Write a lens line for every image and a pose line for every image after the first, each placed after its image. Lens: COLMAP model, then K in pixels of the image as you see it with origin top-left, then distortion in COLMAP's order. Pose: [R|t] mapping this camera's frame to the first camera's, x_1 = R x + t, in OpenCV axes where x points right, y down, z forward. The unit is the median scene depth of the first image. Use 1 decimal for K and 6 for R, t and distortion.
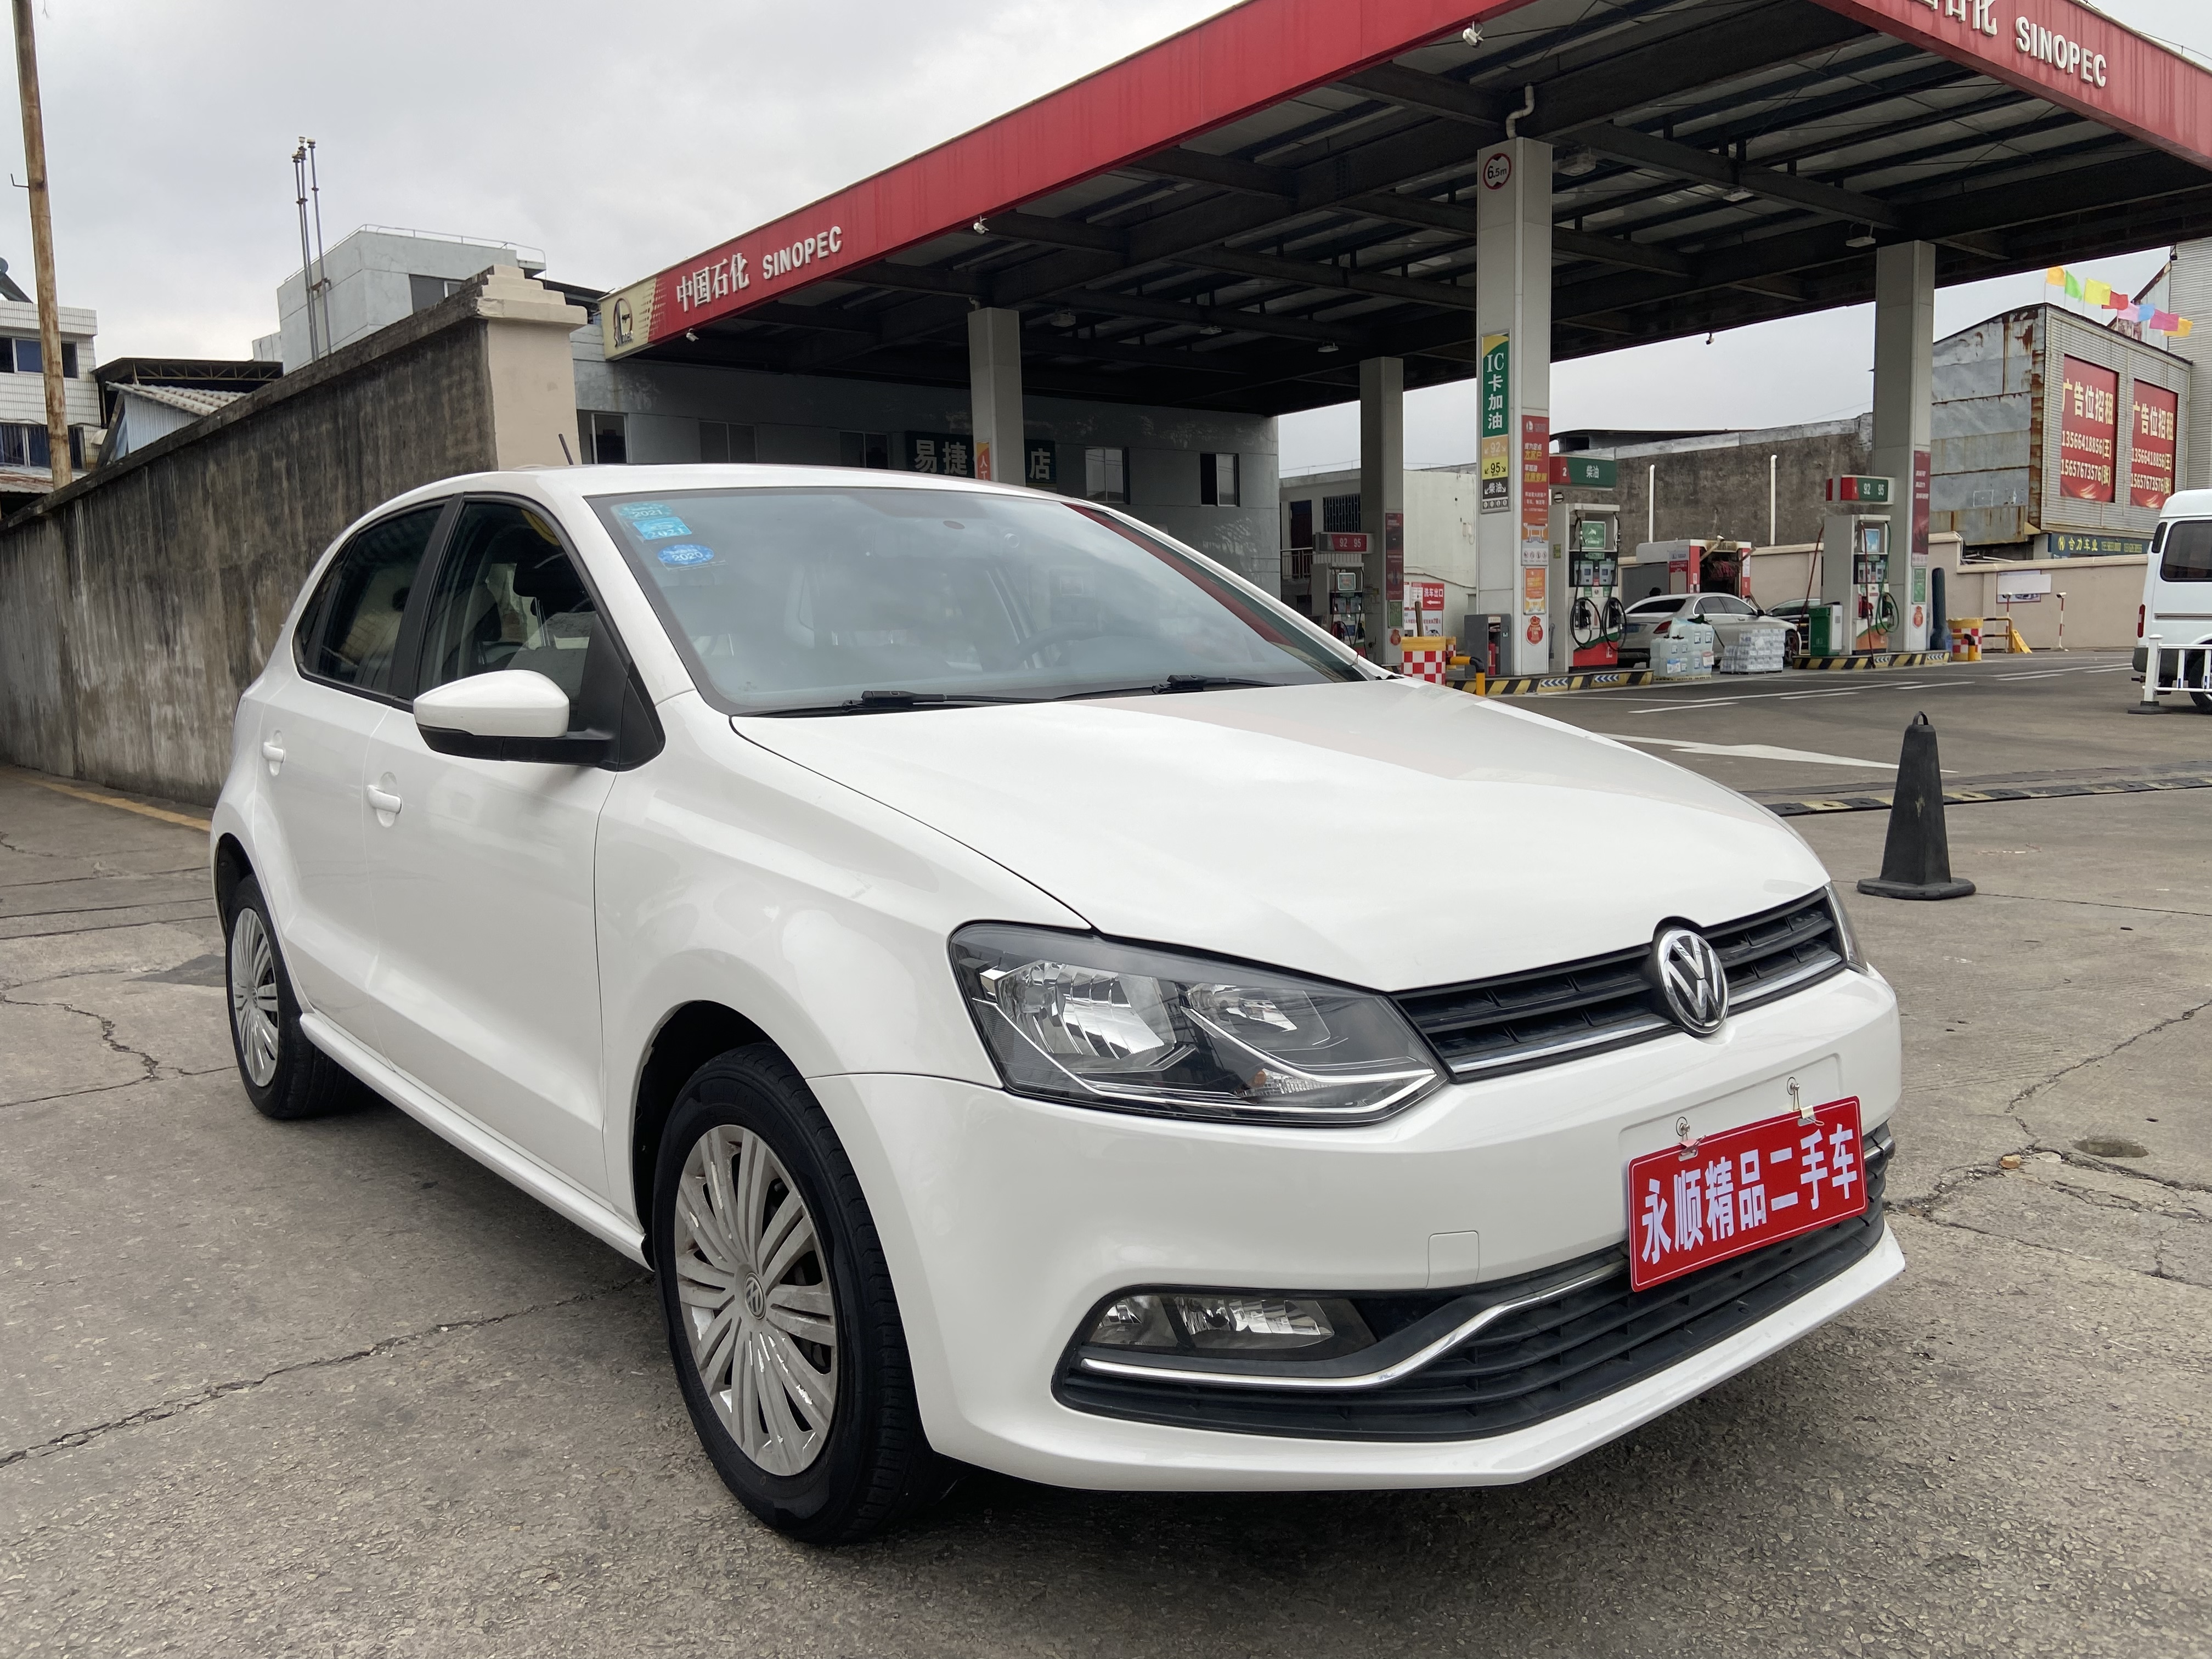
lens RADIAL K [[1657.5, 0, 1105.3], [0, 1657.5, 796.0], [0, 0, 1]] dist [0.131464, -0.167180]
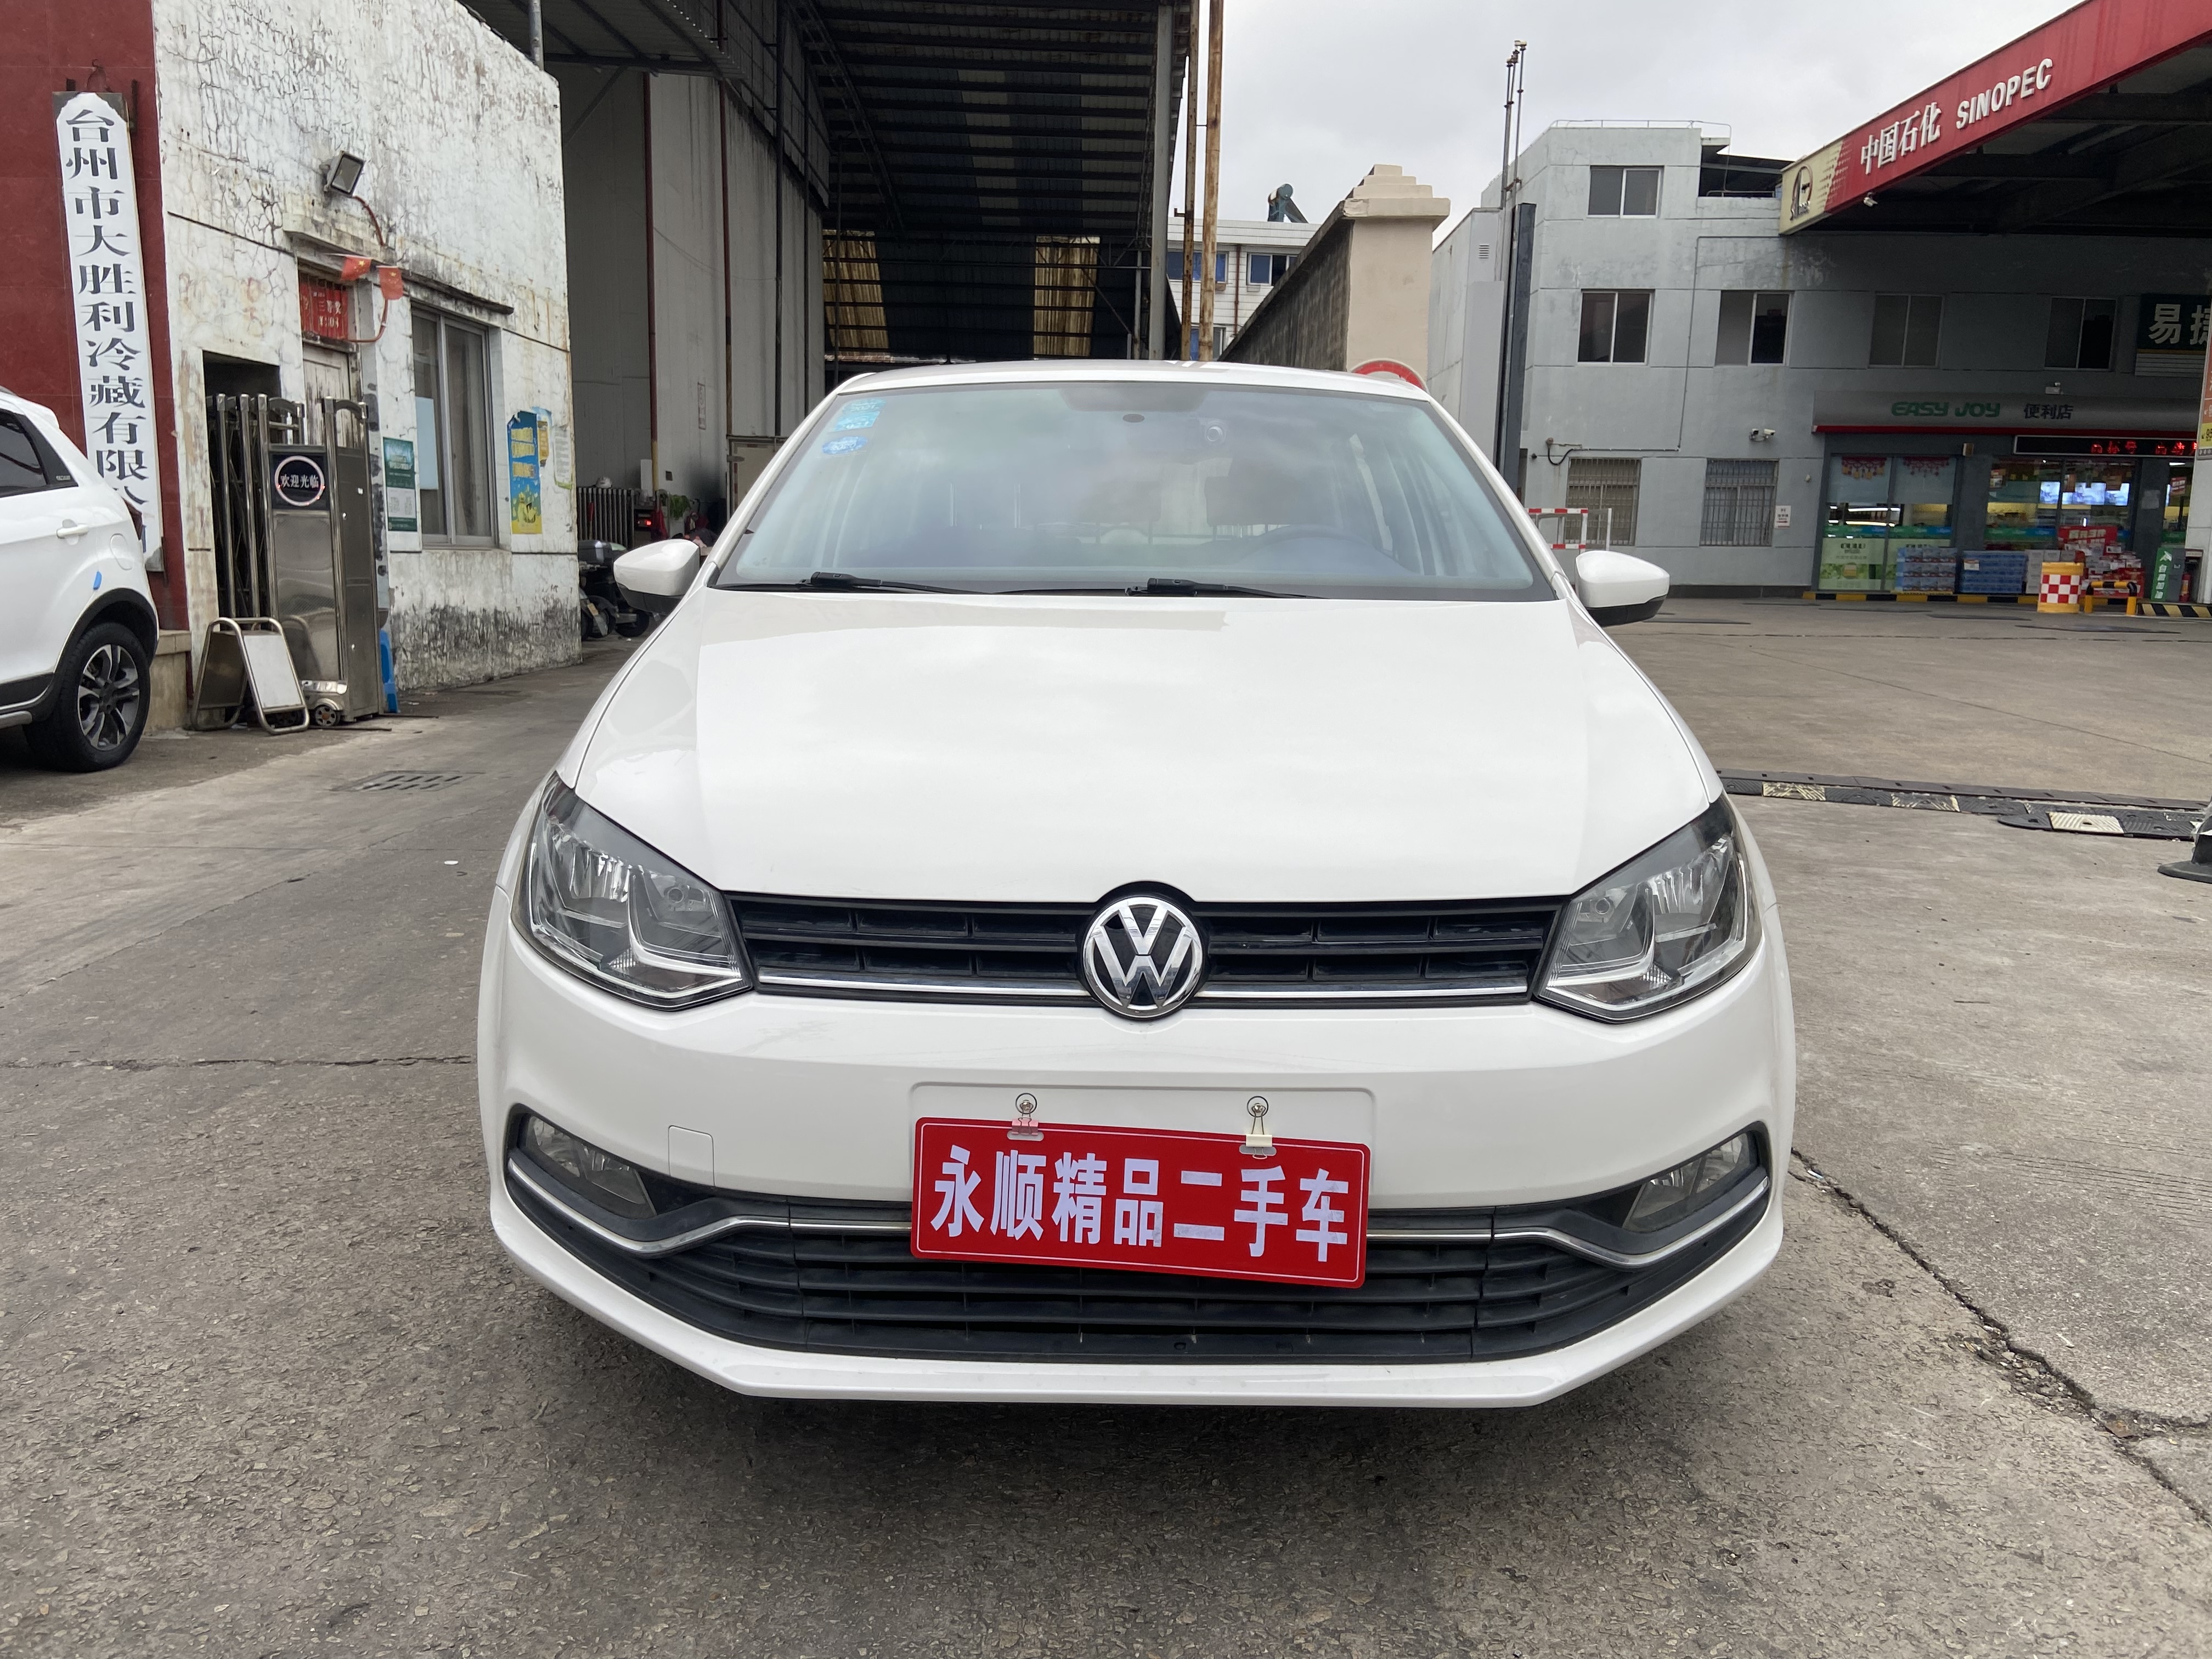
lens RADIAL K [[1657.5, 0, 1105.3], [0, 1657.5, 796.0], [0, 0, 1]] dist [0.131464, -0.167180]
pose [[0.771305, 0.142502, -0.620308, 0.851053], [-0.102929, 0.989712, 0.099380, -0.054938], [0.628088, -0.012805, 0.778037, 0.320480]]
